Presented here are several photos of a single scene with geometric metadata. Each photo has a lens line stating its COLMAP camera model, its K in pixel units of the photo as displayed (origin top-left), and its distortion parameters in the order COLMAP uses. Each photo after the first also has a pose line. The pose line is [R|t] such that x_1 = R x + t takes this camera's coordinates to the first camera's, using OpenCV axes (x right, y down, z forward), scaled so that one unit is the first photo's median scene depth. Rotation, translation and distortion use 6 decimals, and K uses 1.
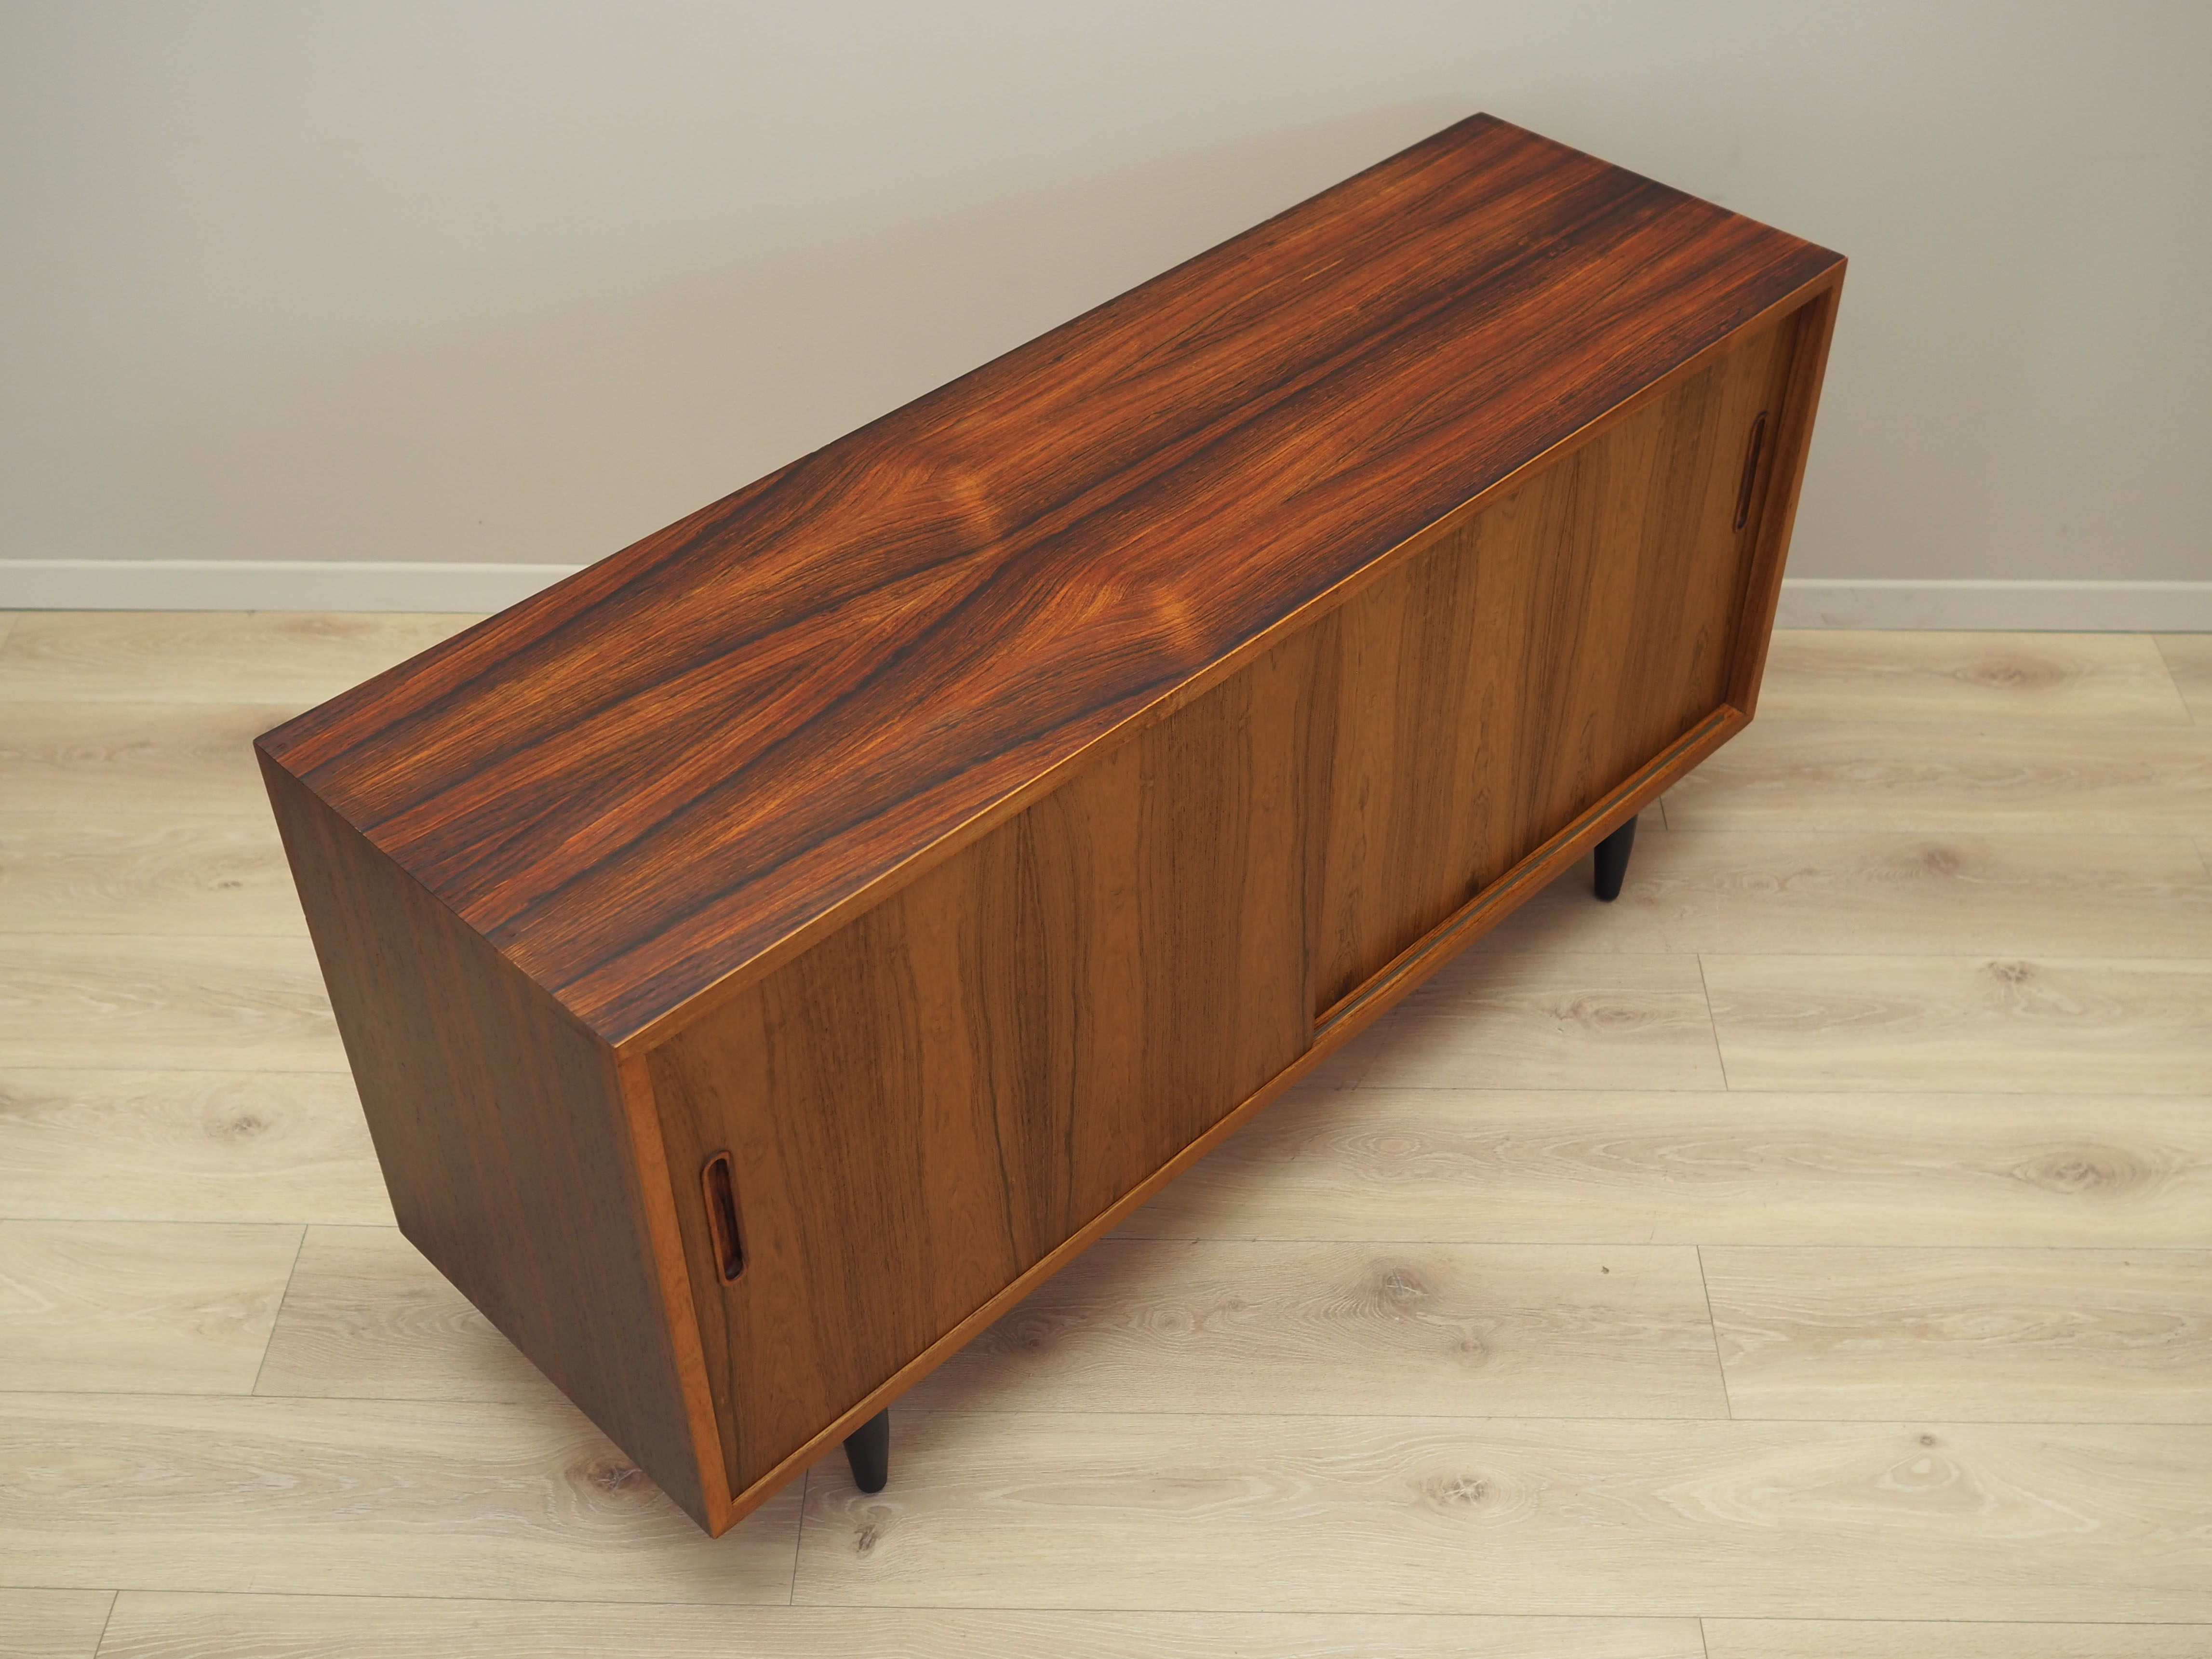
lens RADIAL K [[2324.0, 0, 1105.3], [0, 2324.0, 660.4], [0, 0, 1]] dist [-0.037263, 0.022867]
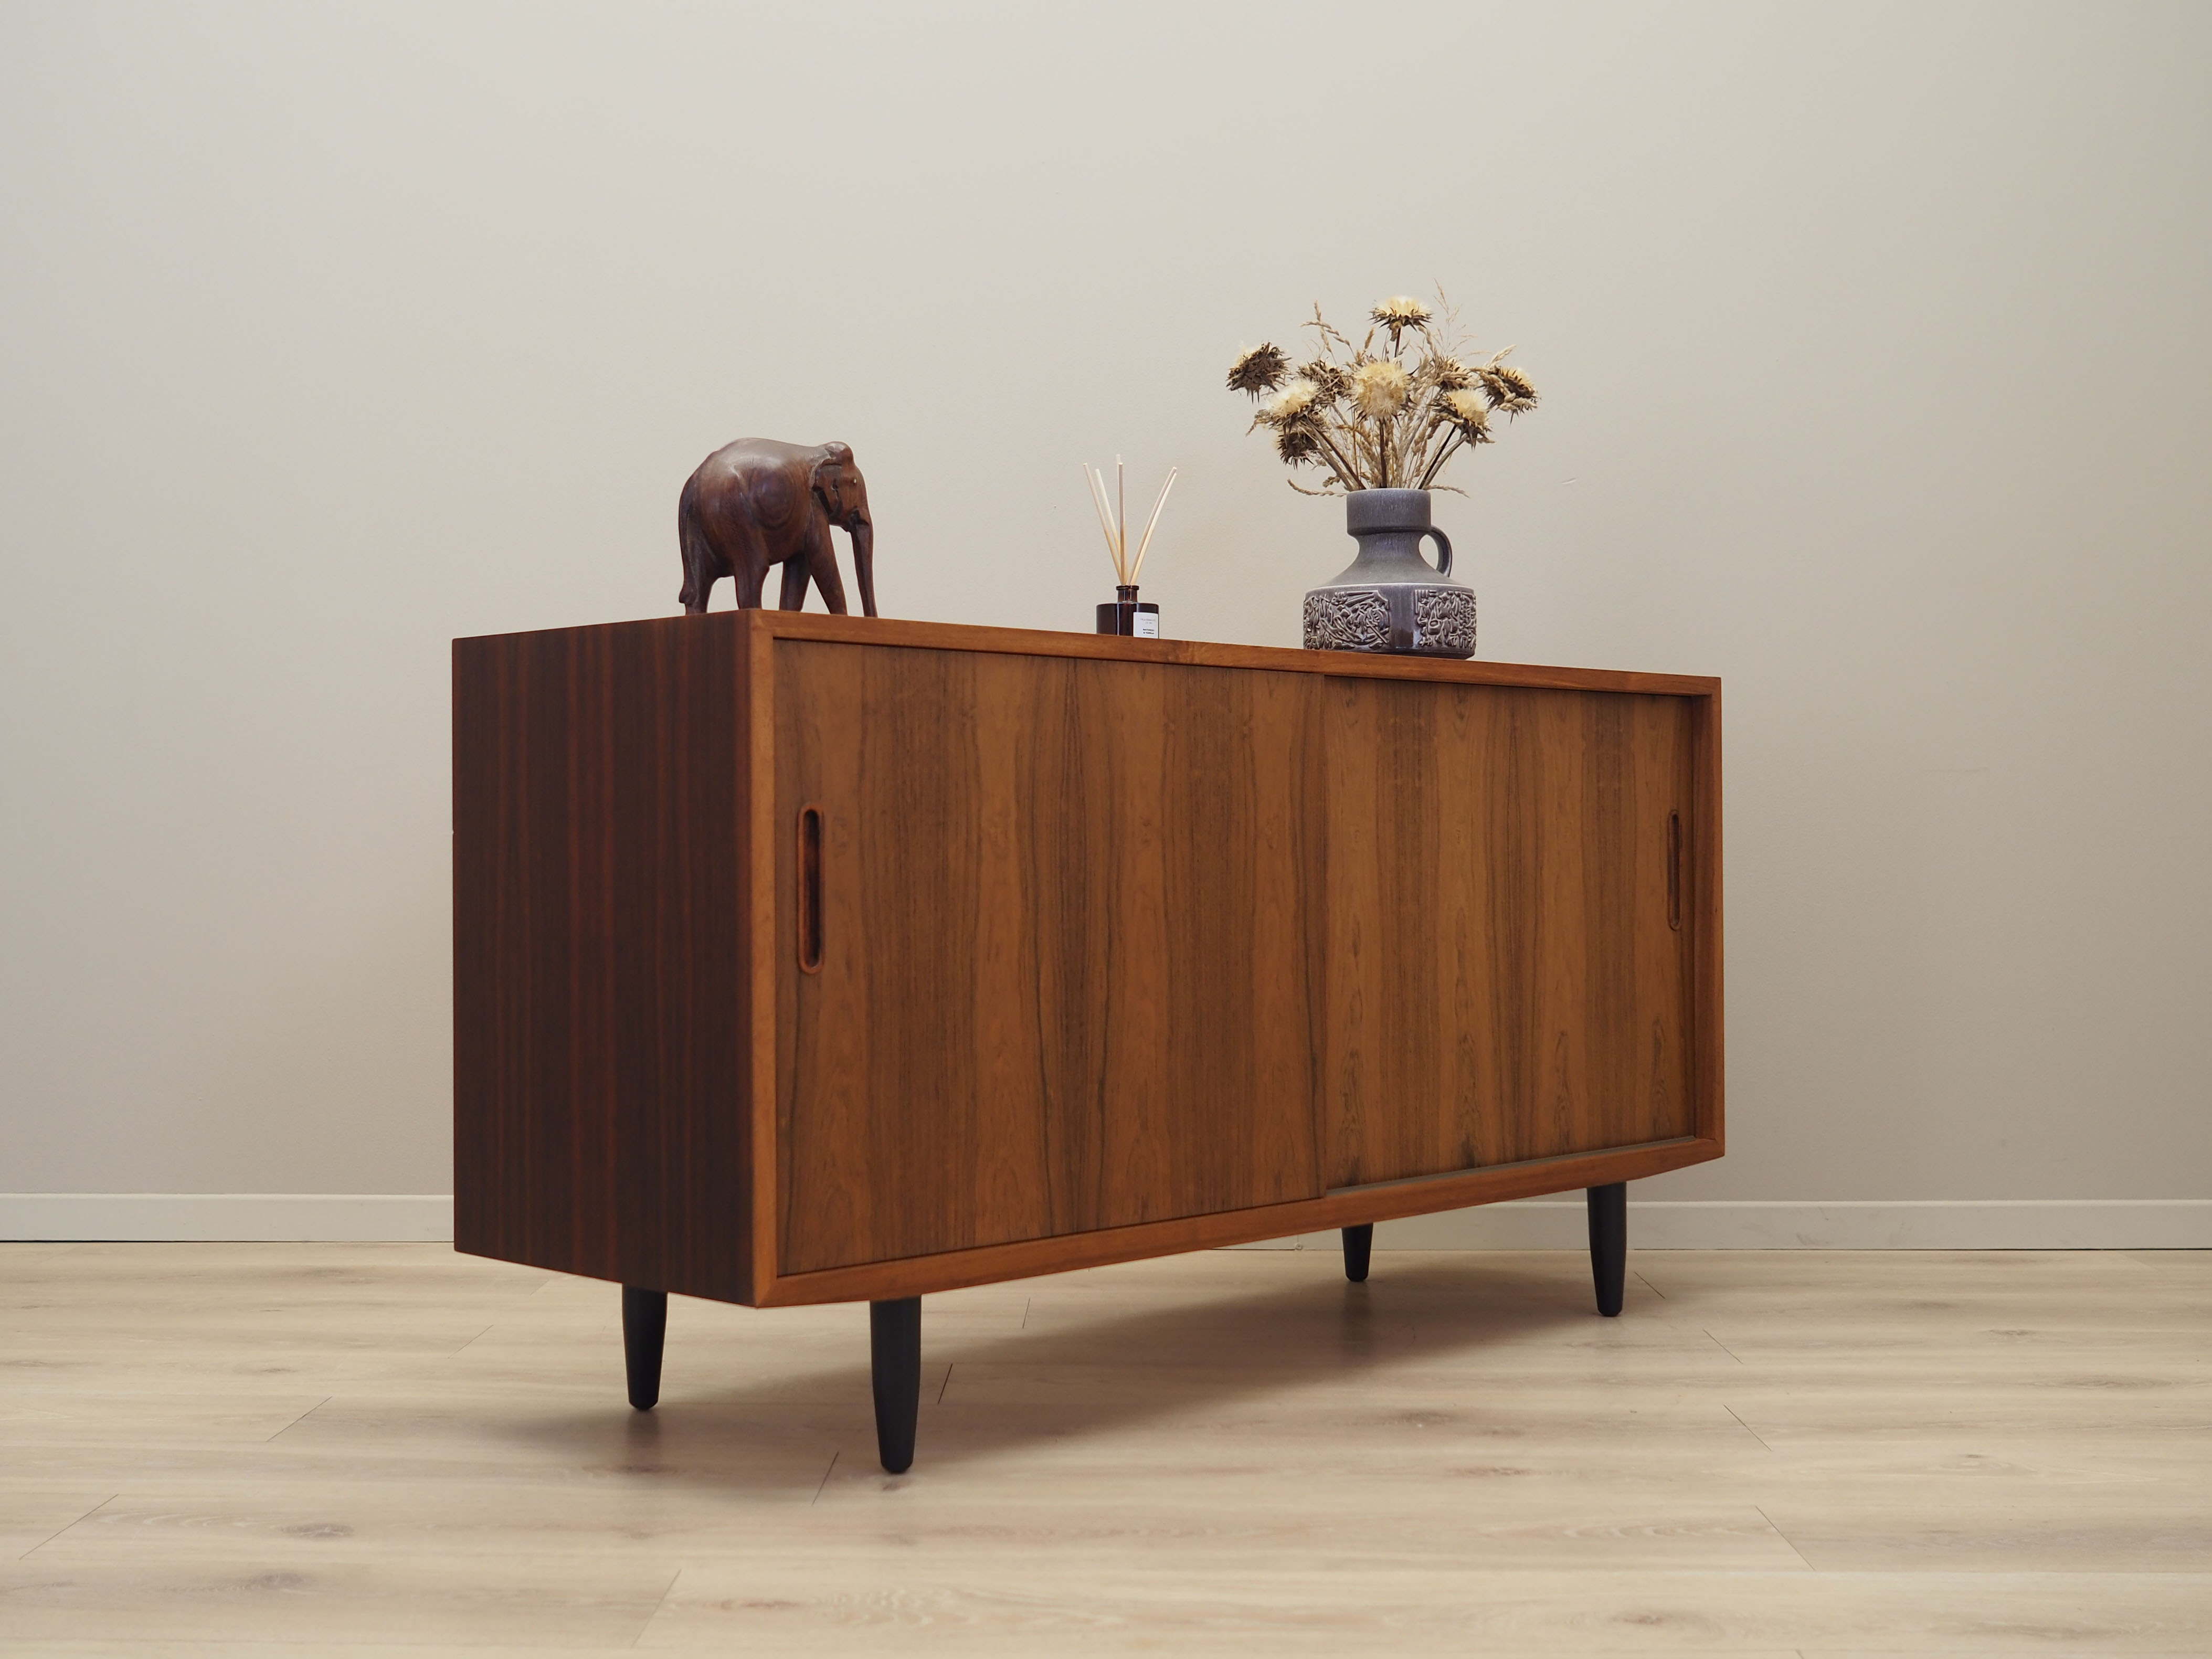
lens RADIAL K [[2419.7, 0, 1069.5], [0, 2419.7, 783.6], [0, 0, 1]] dist [-0.049869, 0.034670]
pose [[0.999965, 0.004837, -0.006858, -0.024988], [-0.008054, 0.782558, -0.622525, 0.851565], [0.002356, 0.622558, 0.782570, 0.026353]]
